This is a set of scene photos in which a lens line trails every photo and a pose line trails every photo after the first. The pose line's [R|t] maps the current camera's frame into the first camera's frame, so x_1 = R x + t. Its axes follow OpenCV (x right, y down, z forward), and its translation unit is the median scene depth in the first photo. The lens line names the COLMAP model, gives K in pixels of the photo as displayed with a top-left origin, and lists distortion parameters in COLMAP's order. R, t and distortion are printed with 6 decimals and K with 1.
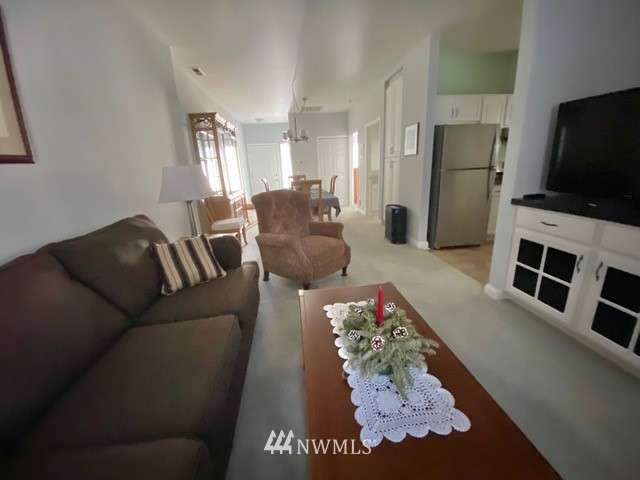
lens RADIAL K [[263.8, 0, 318.3], [0, 263.8, 239.0], [0, 0, 1]] dist [-0.002217, -0.002069]
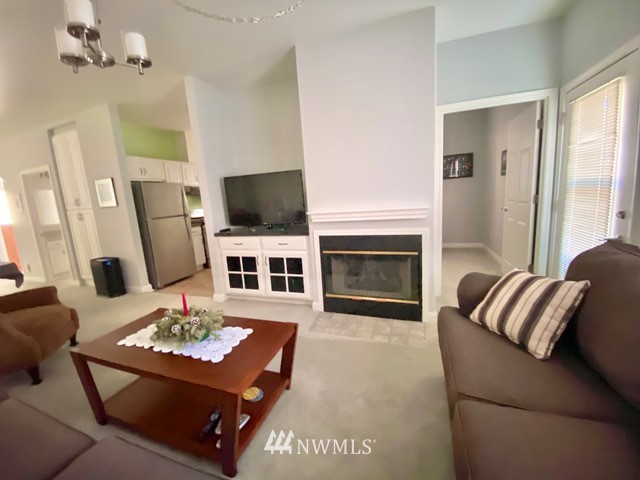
lens RADIAL K [[263.8, 0, 318.1], [0, 263.8, 237.2], [0, 0, 1]] dist [-0.002217, -0.002069]
pose [[0.456590, -0.128955, 0.880282, -0.228906], [0.284518, 0.958644, -0.007141, 0.035328], [-0.842956, 0.253717, 0.474397, -0.156717]]
